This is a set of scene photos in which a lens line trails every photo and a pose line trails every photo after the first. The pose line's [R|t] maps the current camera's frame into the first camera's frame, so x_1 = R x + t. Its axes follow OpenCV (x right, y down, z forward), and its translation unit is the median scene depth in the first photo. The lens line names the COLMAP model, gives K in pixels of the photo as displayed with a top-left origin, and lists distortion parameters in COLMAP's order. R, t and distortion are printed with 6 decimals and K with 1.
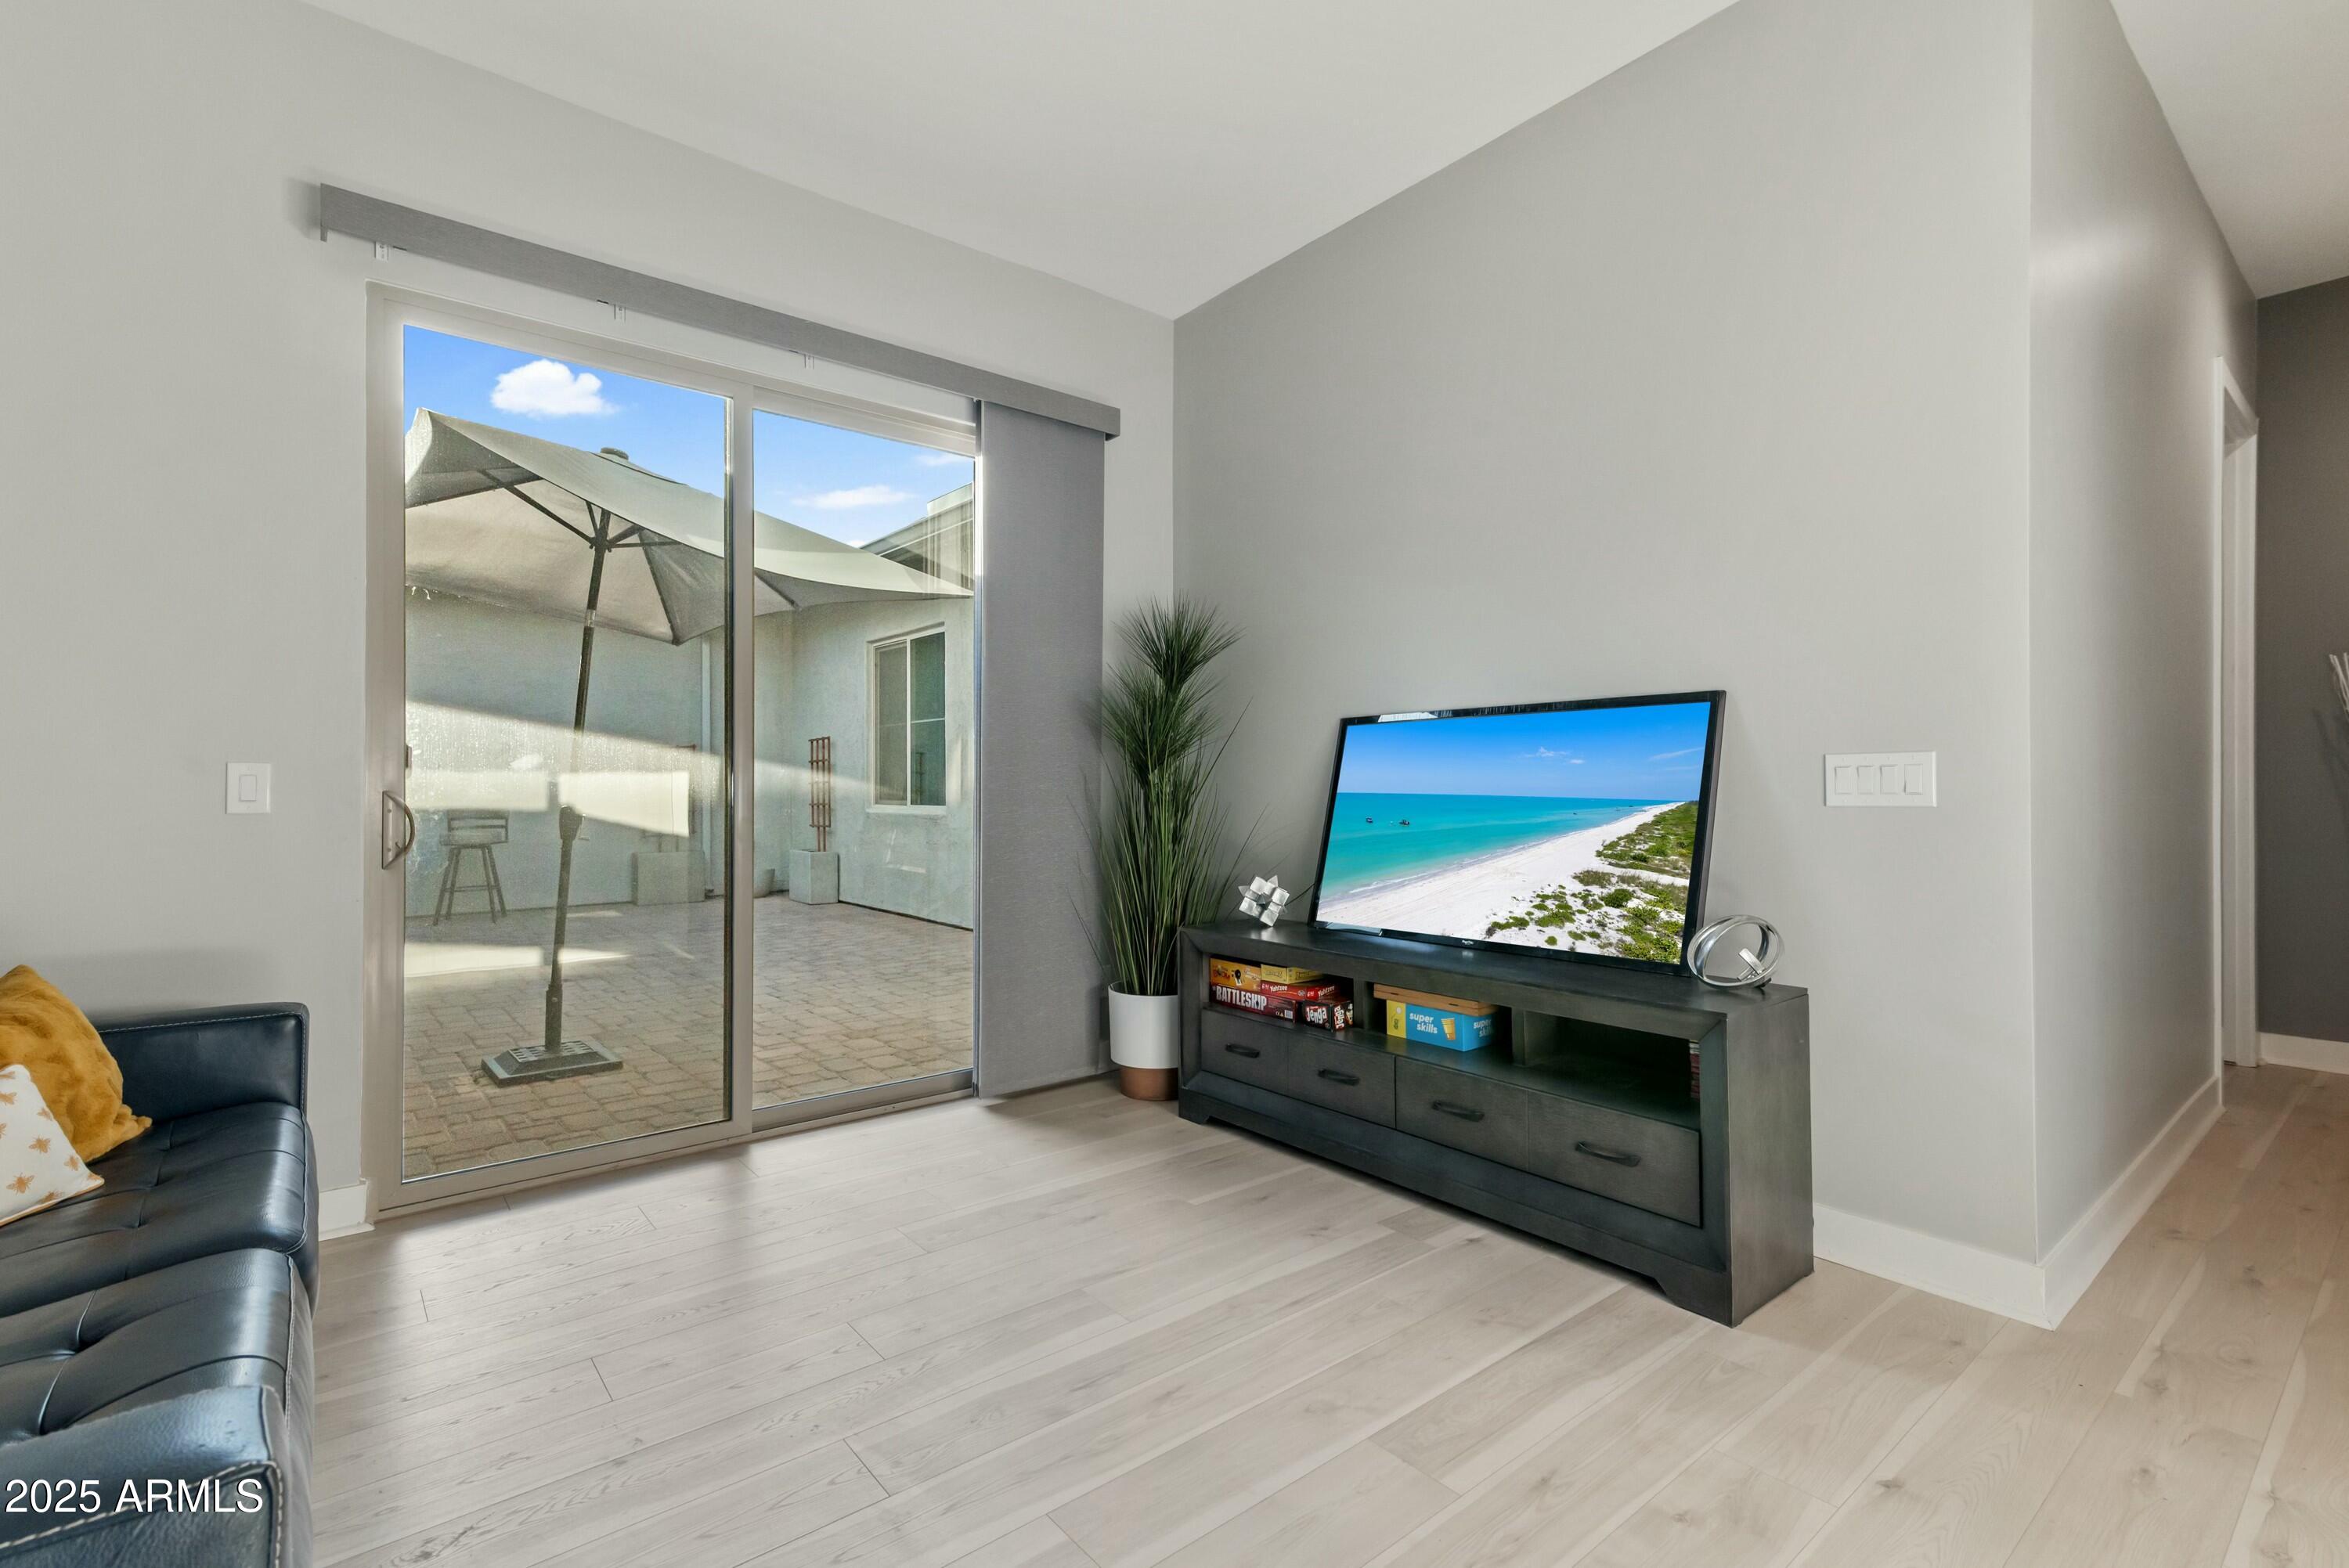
lens RADIAL K [[1065.4, 0, 1180.2], [0, 1065.4, 777.8], [0, 0, 1]] dist [0.014923, -0.001916]
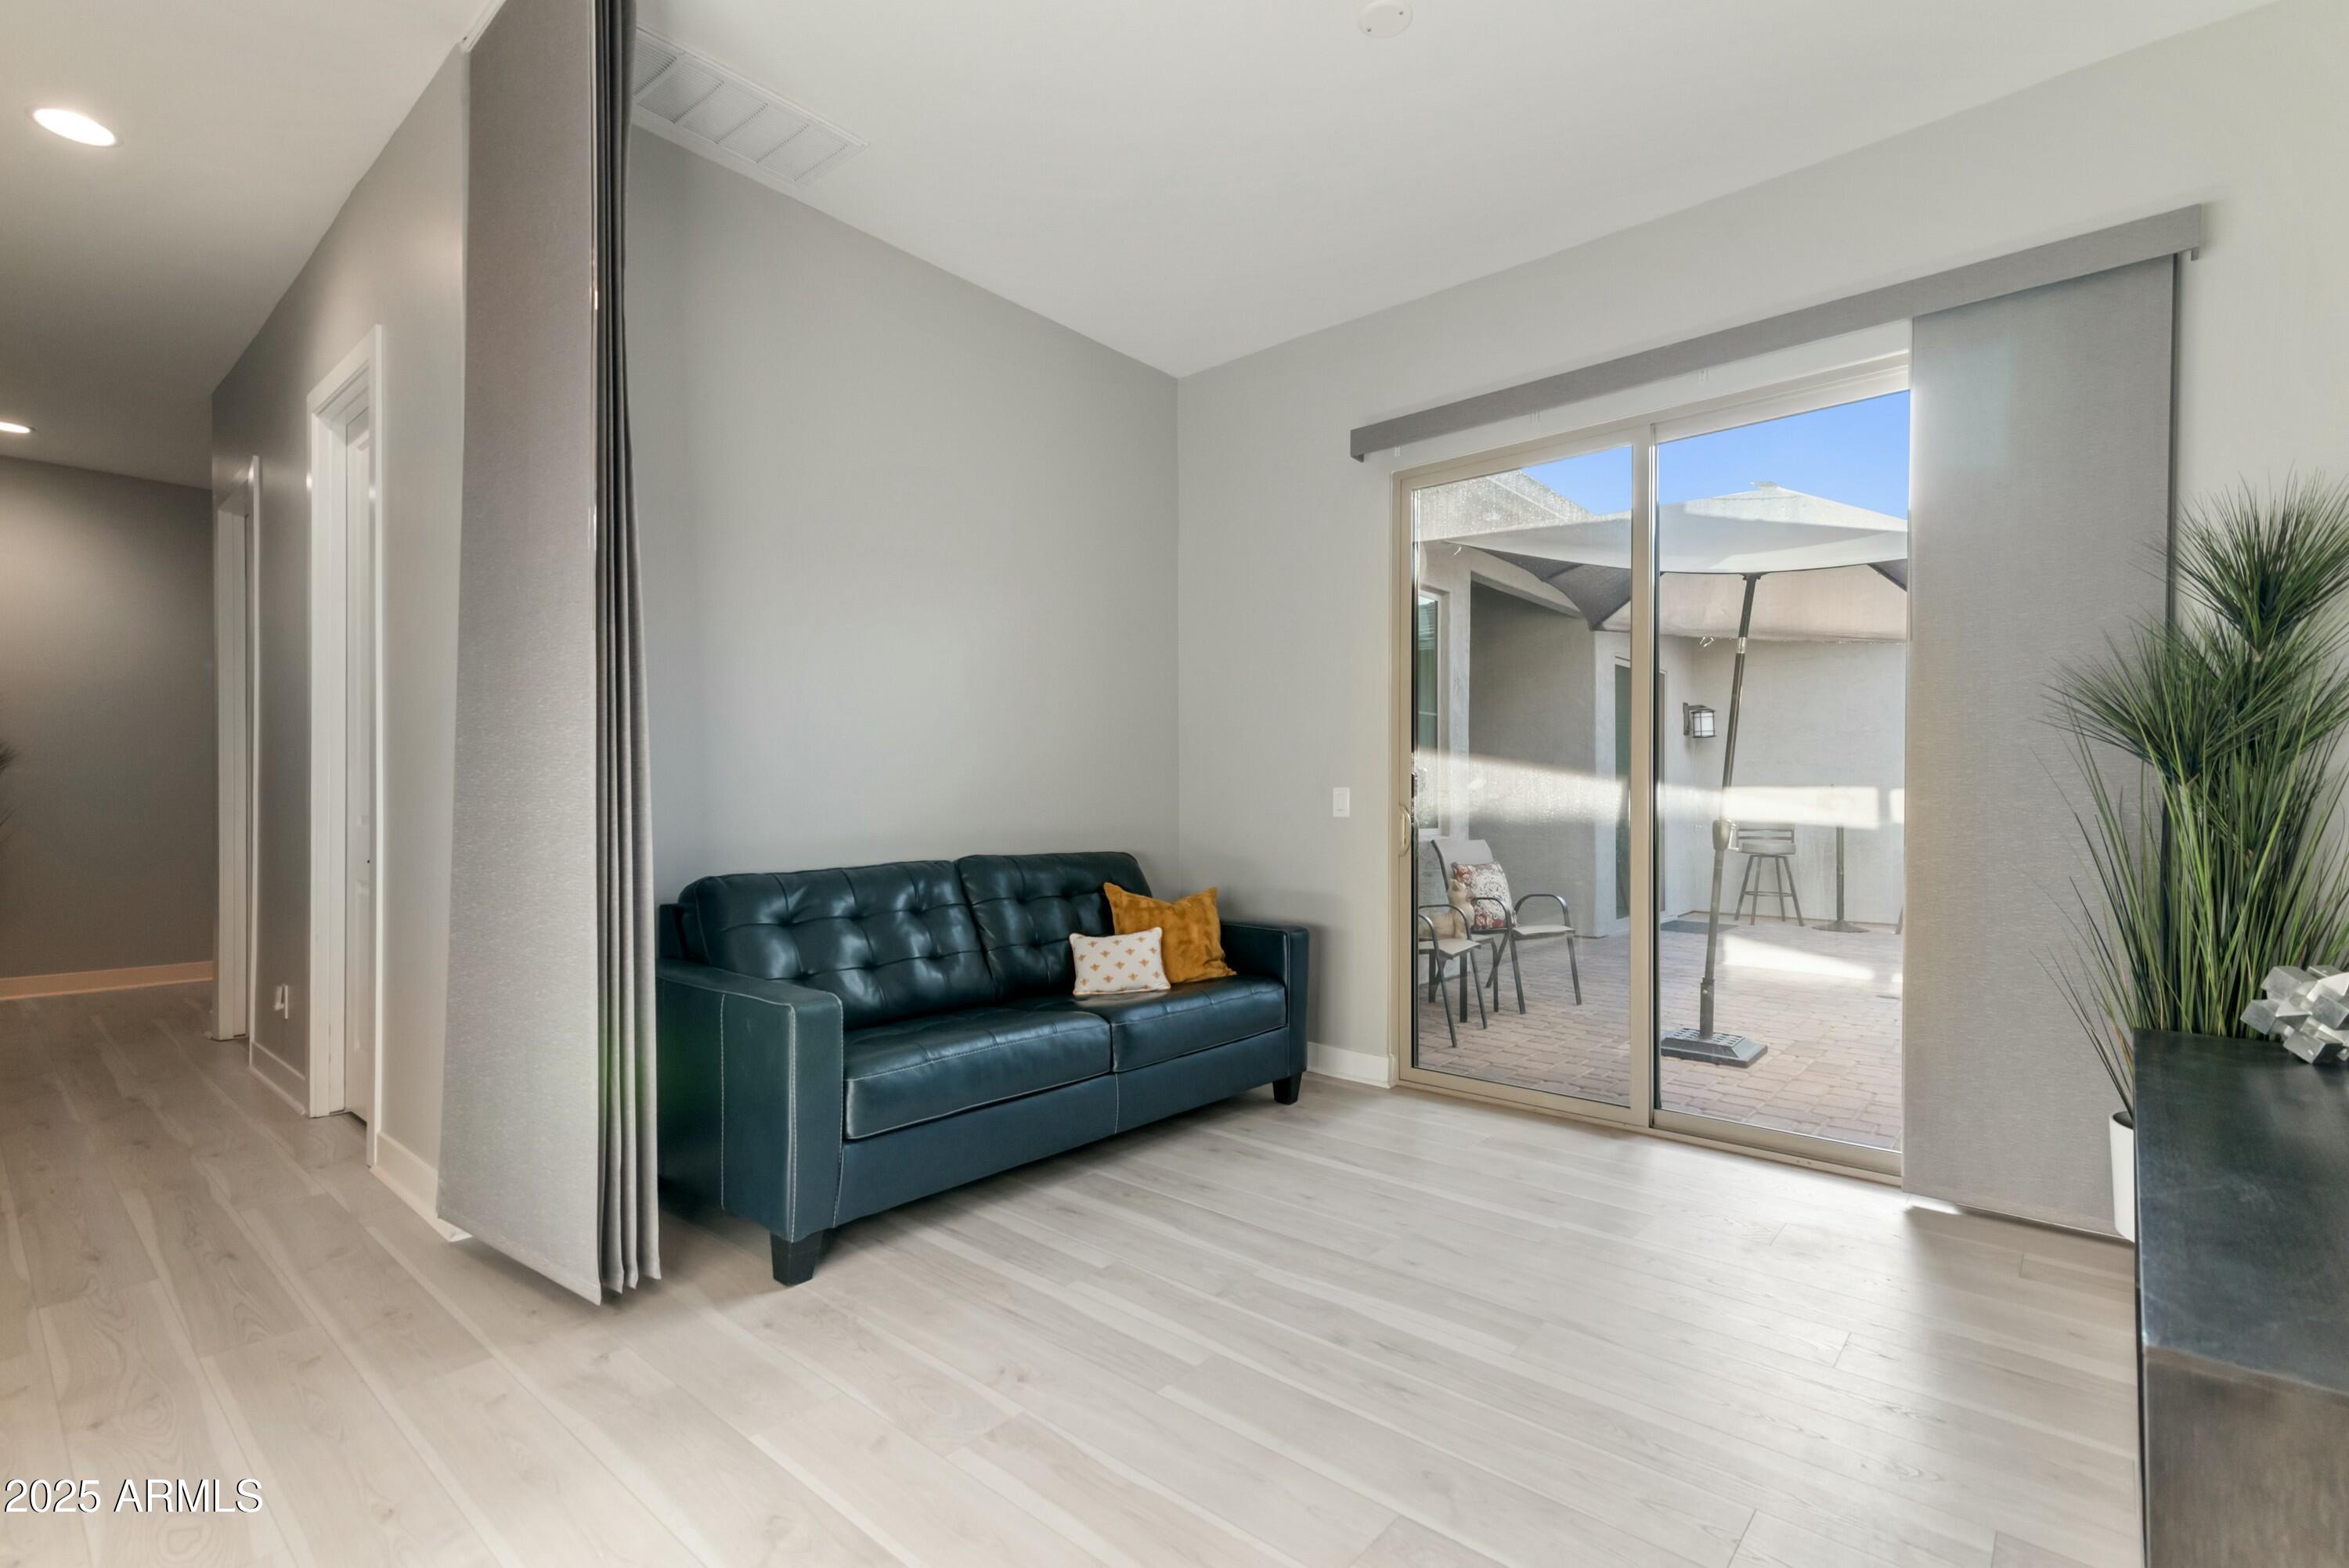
lens RADIAL K [[1069.7, 0, 1175.3], [0, 1069.7, 787.7], [0, 0, 1]] dist [0.015575, -0.000504]
pose [[0.165453, -0.010339, -0.986163, 0.517132], [0.006680, 0.999934, -0.009362, 0.001115], [0.986195, -0.005039, 0.165511, 0.322577]]
